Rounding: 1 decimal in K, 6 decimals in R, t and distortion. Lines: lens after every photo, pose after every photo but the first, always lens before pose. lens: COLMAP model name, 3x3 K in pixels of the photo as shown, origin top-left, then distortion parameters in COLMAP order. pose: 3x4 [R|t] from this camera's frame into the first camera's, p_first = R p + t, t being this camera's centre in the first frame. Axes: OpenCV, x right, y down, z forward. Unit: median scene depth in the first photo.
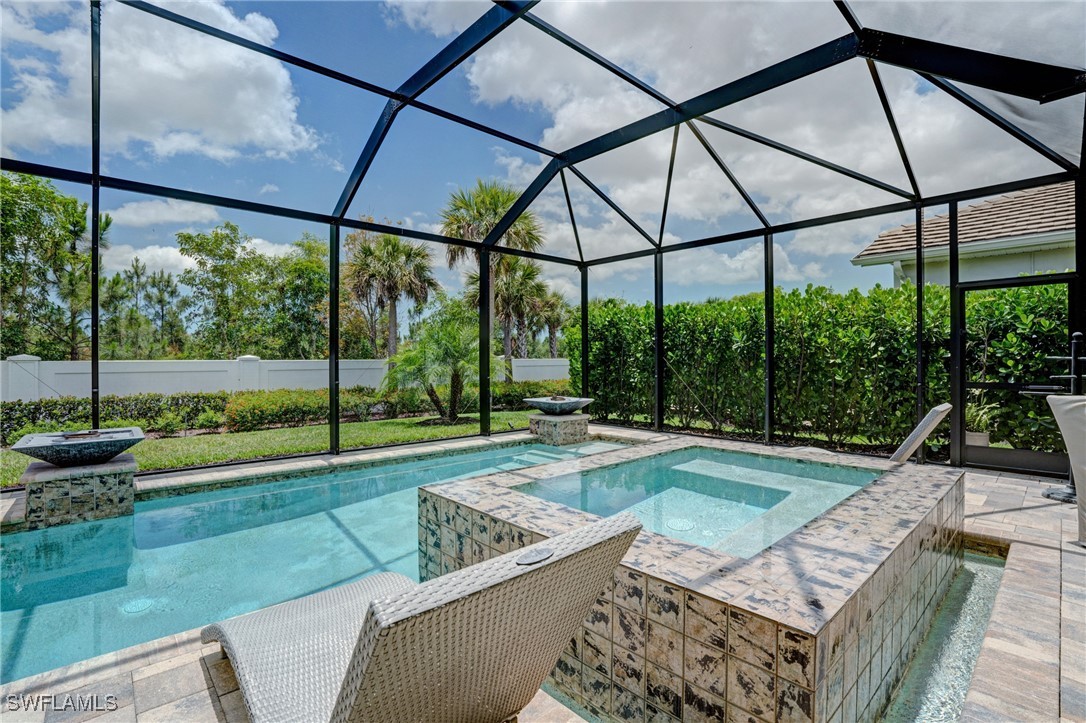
lens RADIAL K [[495.8, 0, 558.9], [0, 495.8, 367.7], [0, 0, 1]] dist [-0.055906, 0.012010]
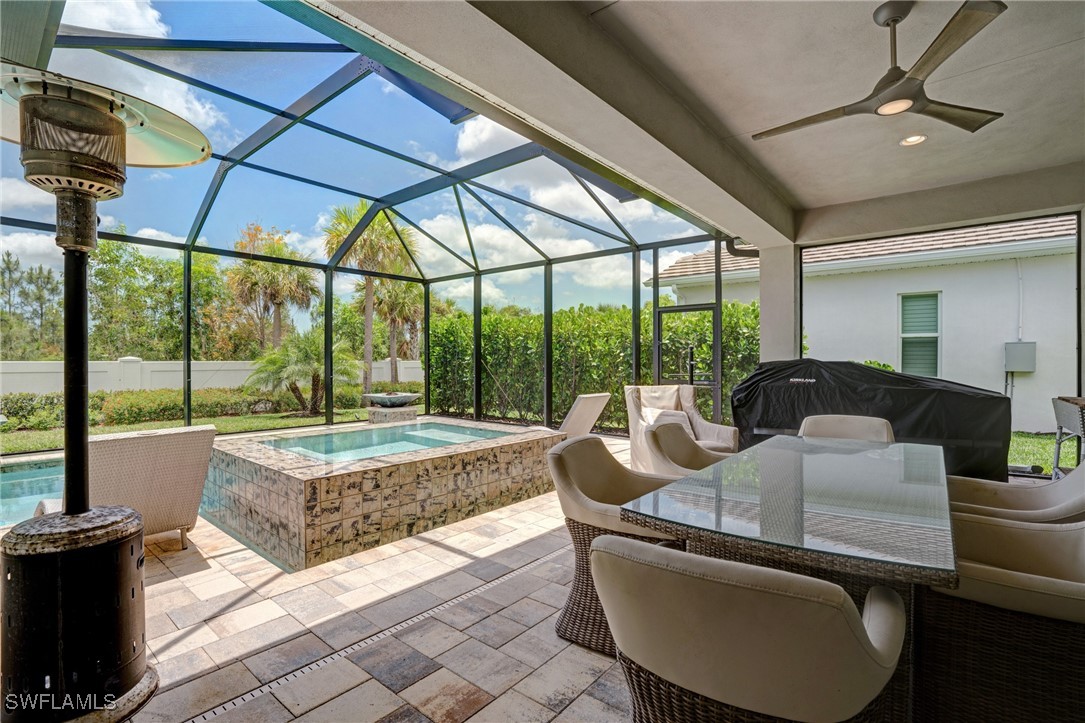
lens RADIAL K [[495.3, 0, 568.0], [0, 495.3, 373.6], [0, 0, 1]] dist [-0.055906, 0.012010]
pose [[0.989283, -0.000011, 0.146014, 0.181293], [-0.001091, 0.999972, 0.007470, 0.002226], [-0.146010, -0.007549, 0.989254, -0.190835]]
